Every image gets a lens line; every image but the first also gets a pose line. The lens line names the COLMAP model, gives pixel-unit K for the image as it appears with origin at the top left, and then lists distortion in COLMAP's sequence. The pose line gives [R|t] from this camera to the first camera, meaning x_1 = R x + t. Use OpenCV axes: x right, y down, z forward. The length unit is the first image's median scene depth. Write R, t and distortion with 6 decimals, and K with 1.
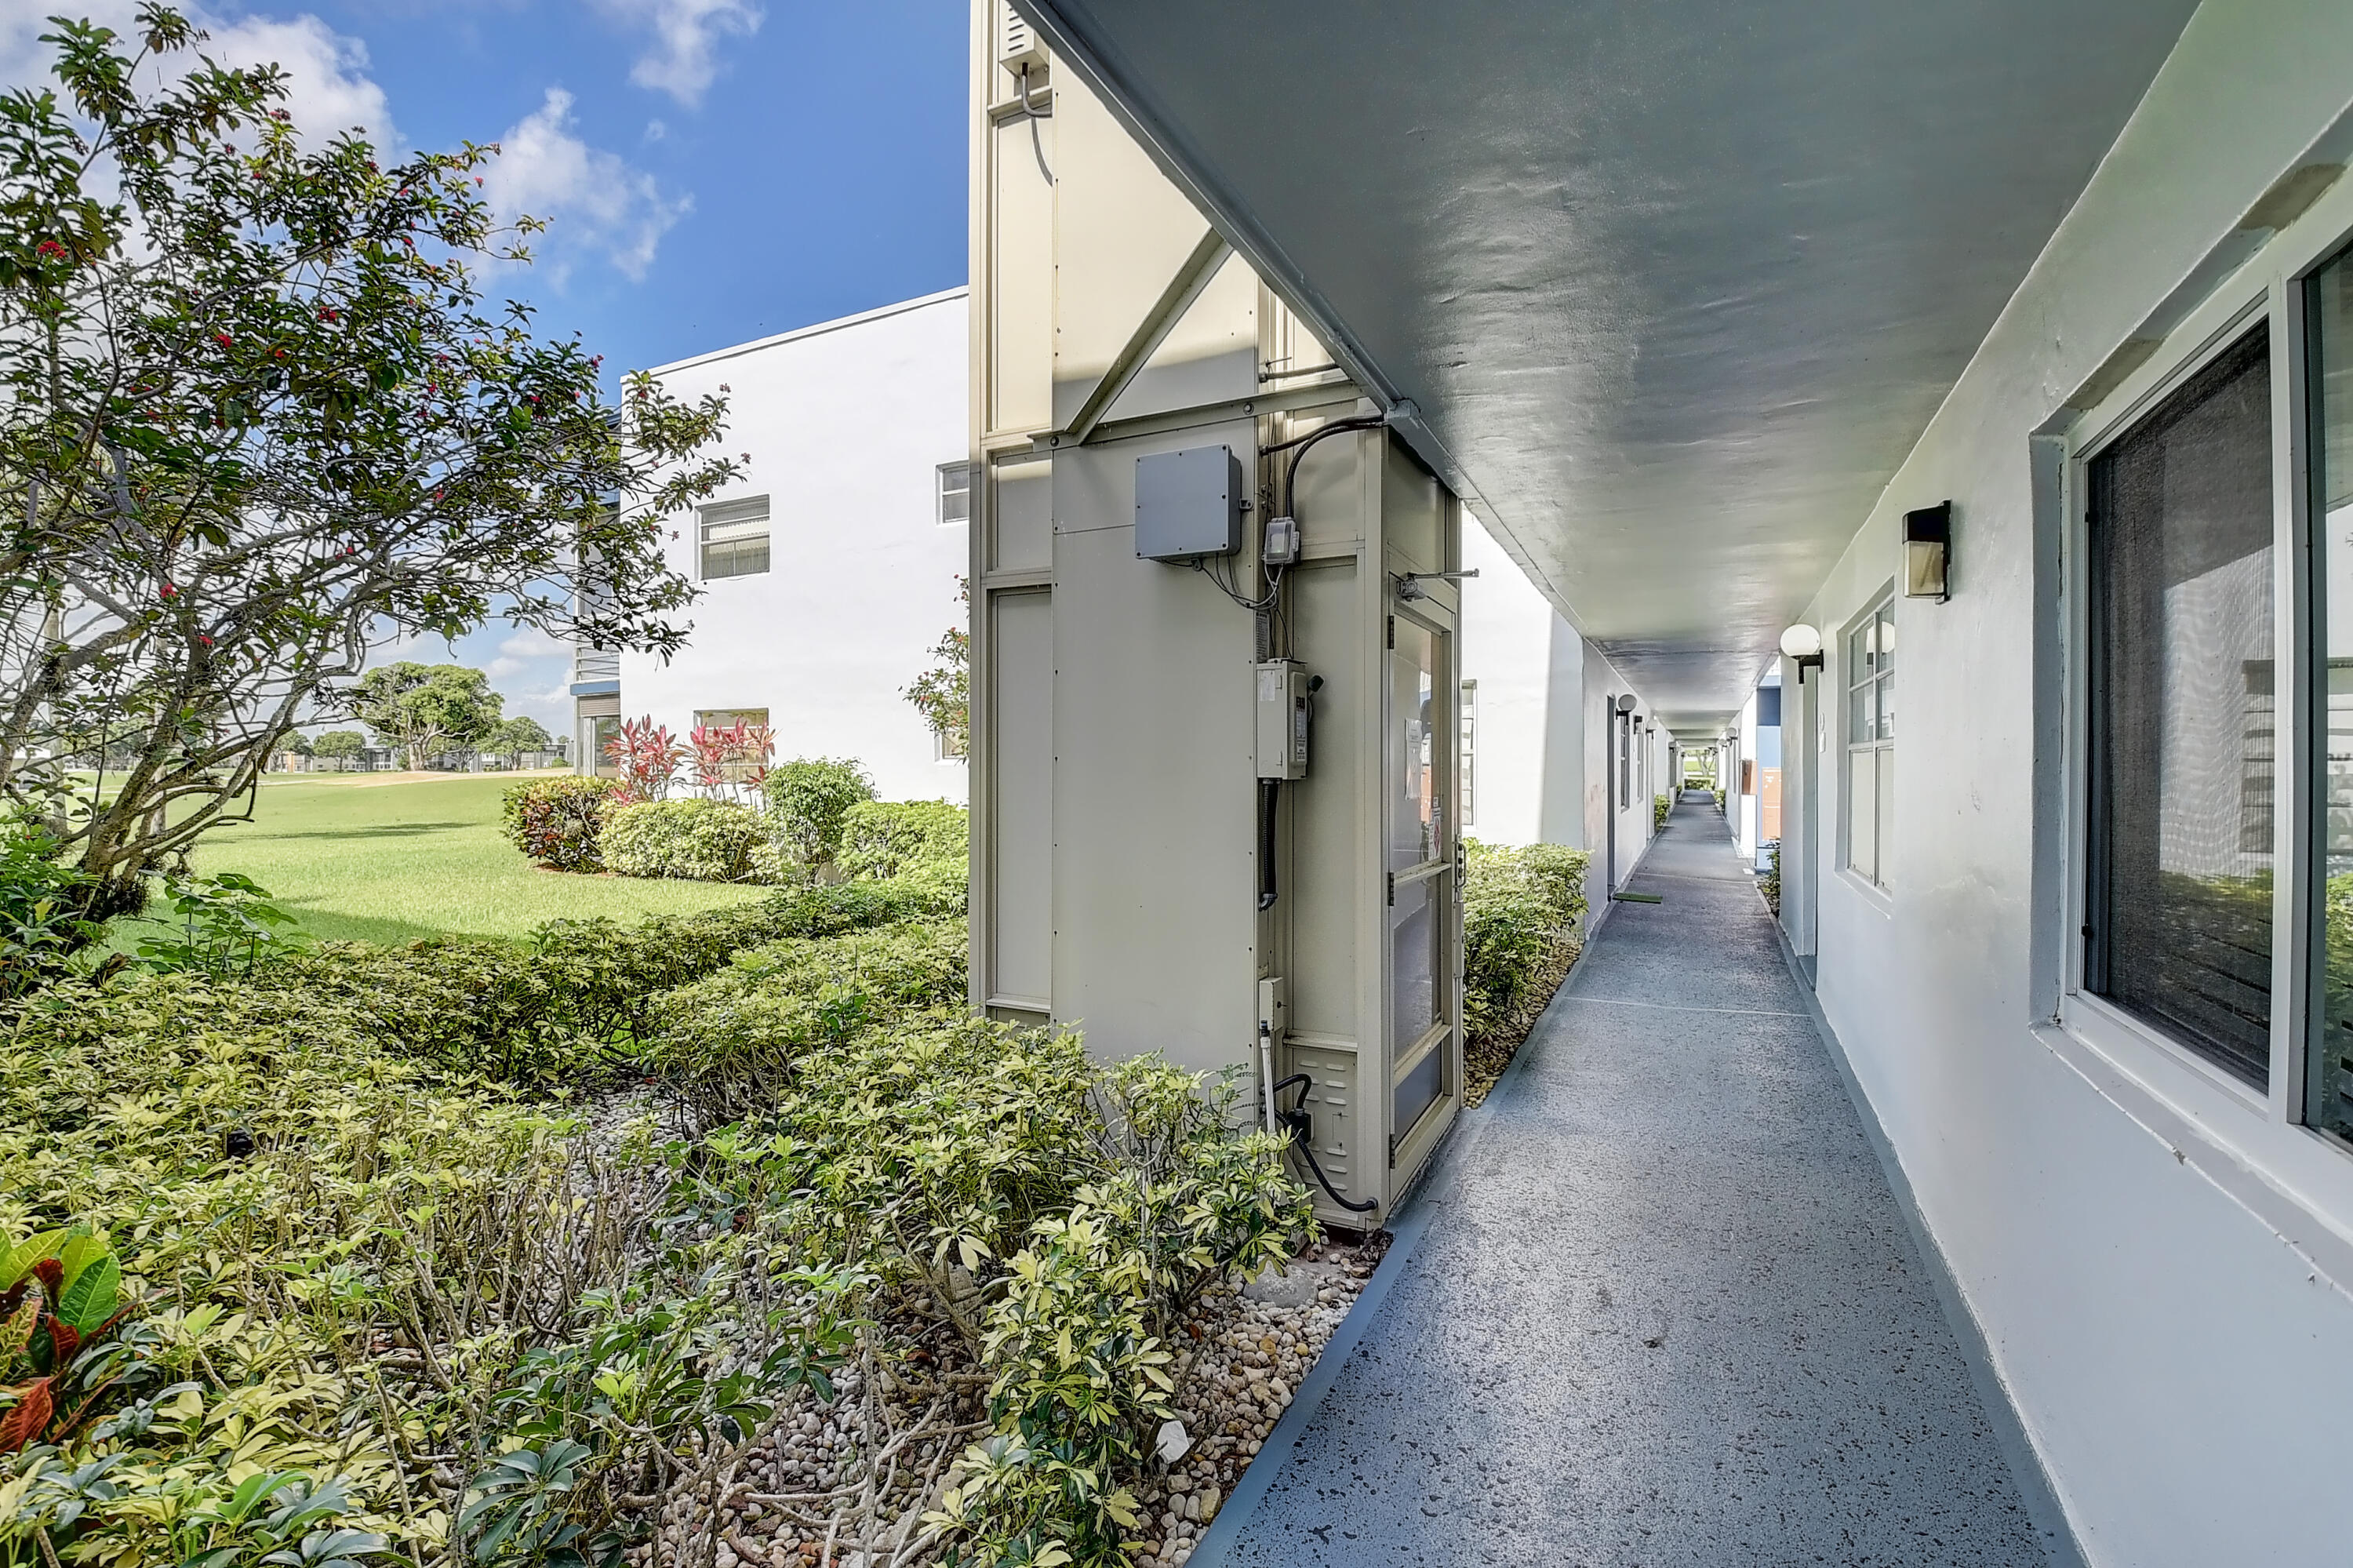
lens RADIAL K [[1068.3, 0, 1152.4], [0, 1068.3, 752.1], [0, 0, 1]] dist [0.004358, -0.005990]
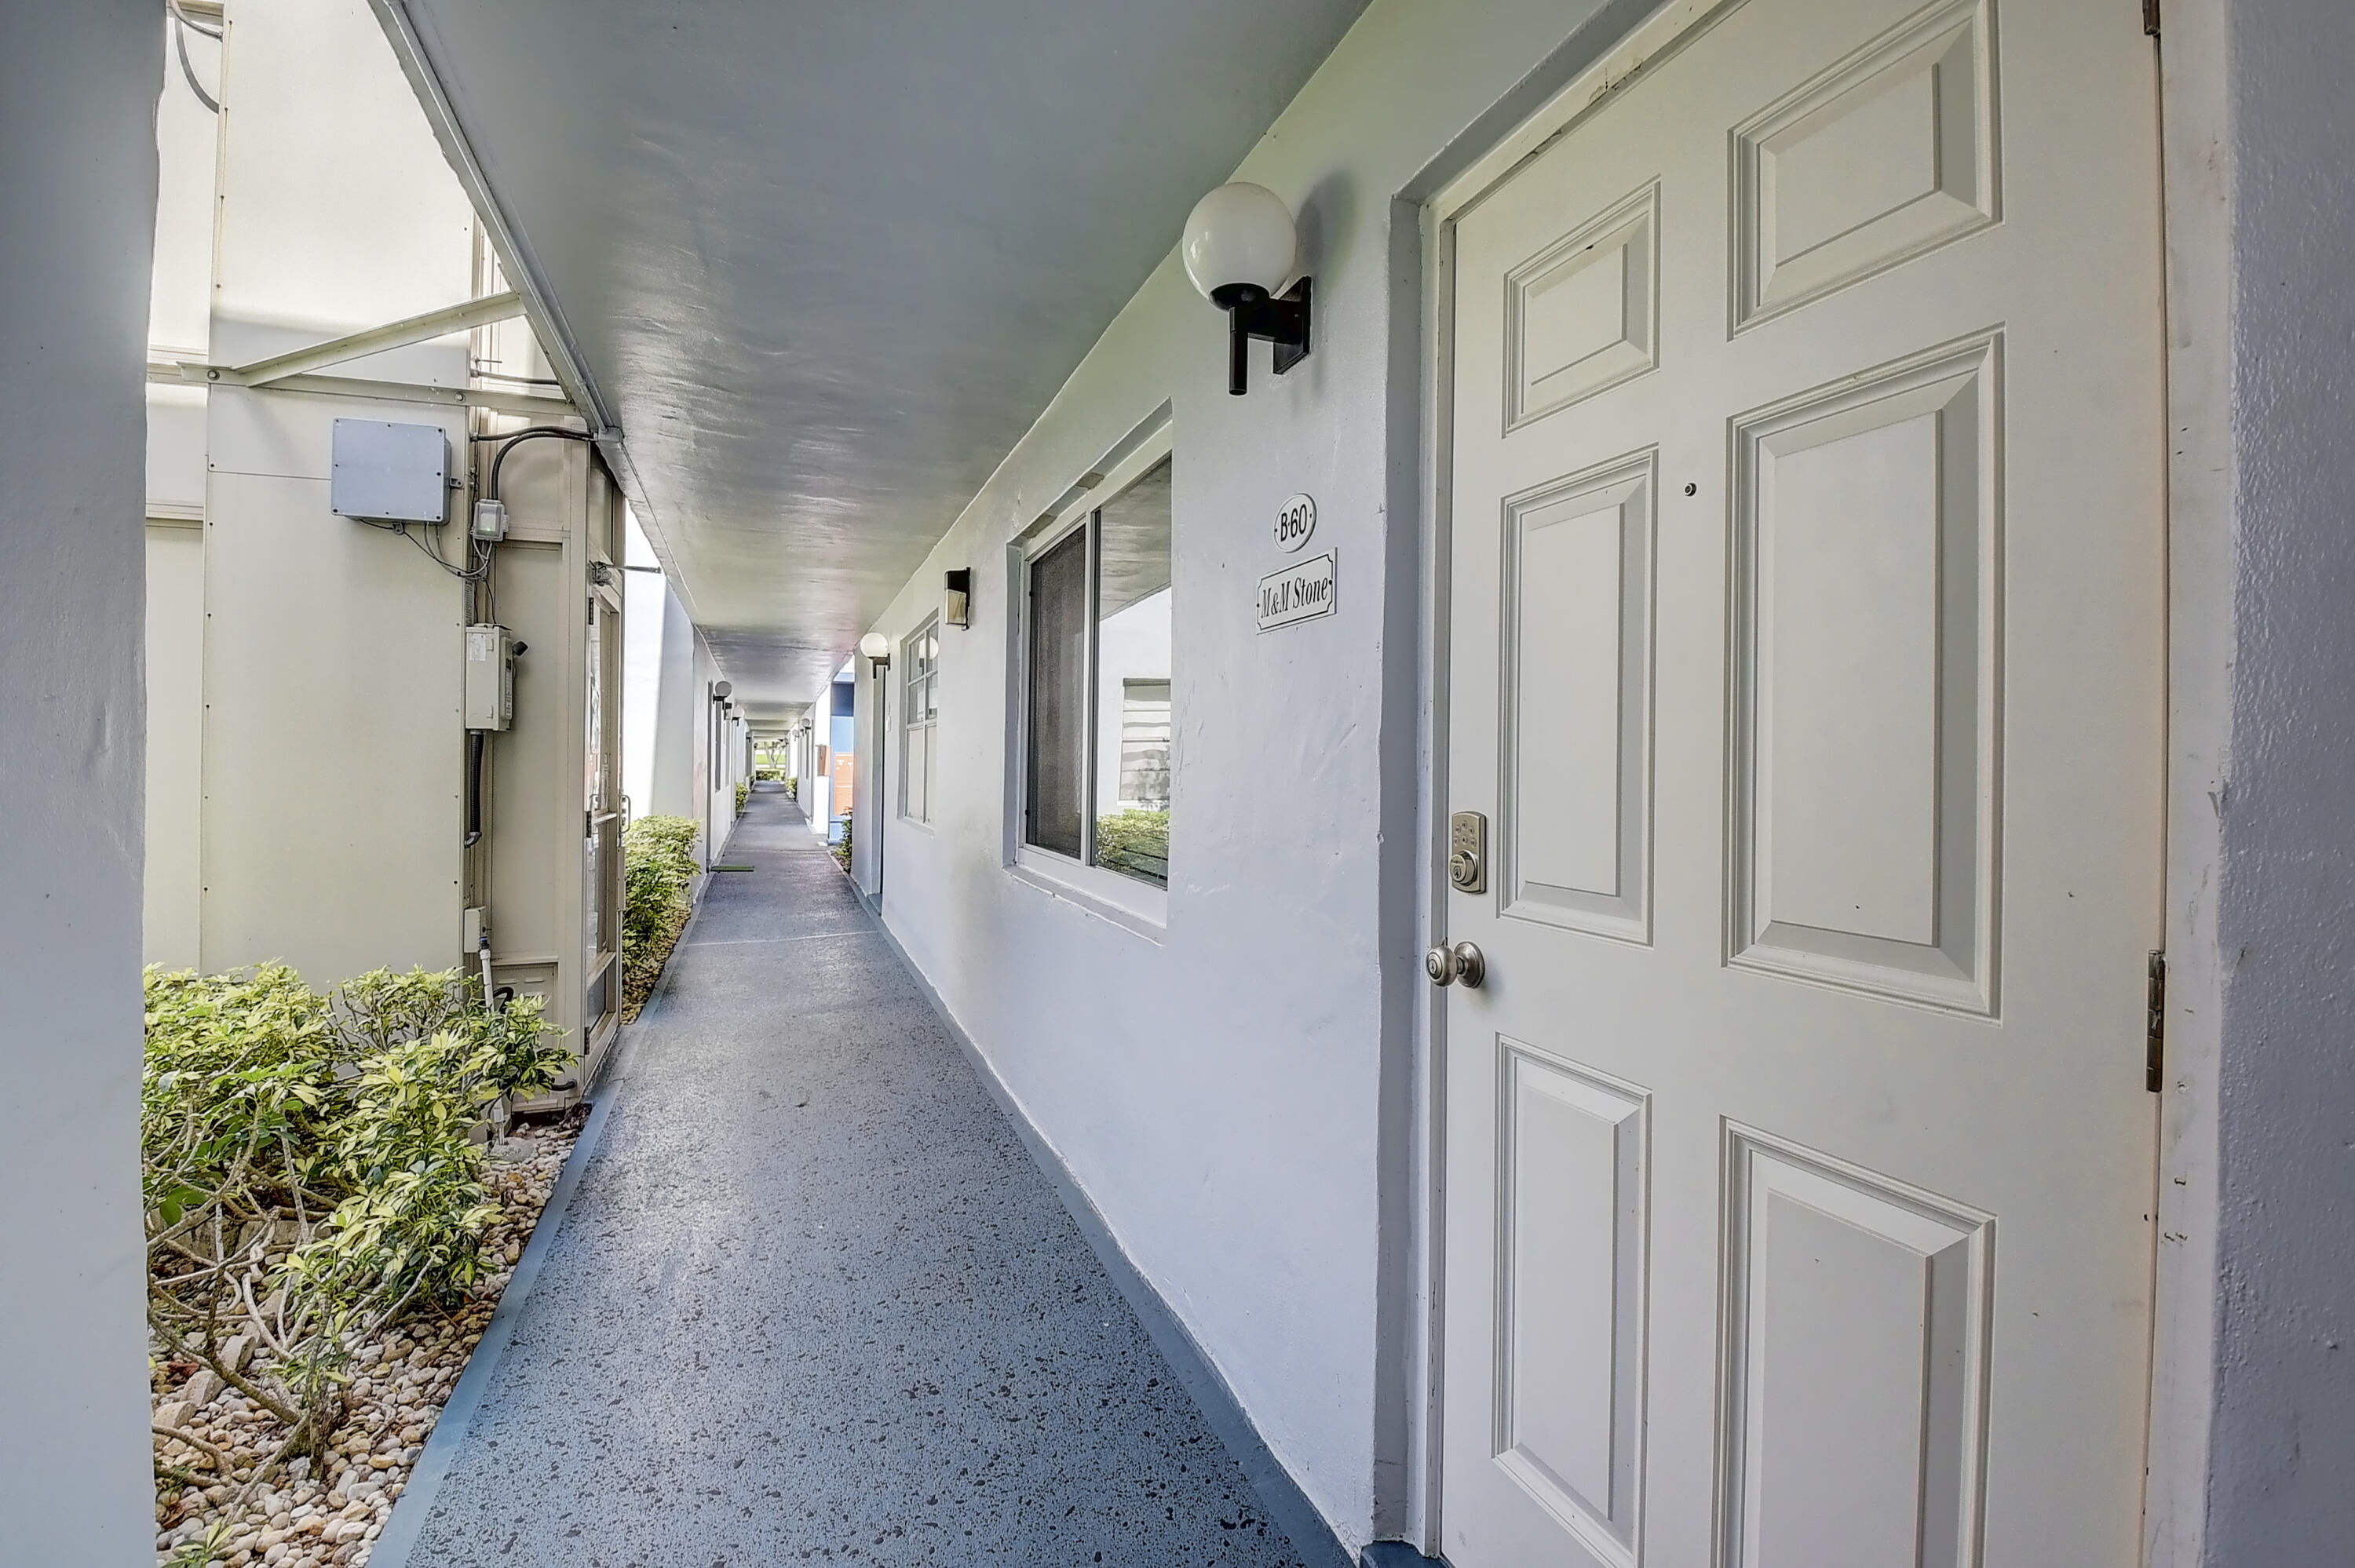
lens RADIAL K [[1069.0, 0, 1191.9], [0, 1069.0, 770.3], [0, 0, 1]] dist [0.004358, -0.005990]
pose [[0.661949, -0.003884, 0.749539, -0.231723], [-0.015665, 0.999696, 0.019015, 0.033723], [-0.749385, -0.024328, 0.661687, -0.310936]]
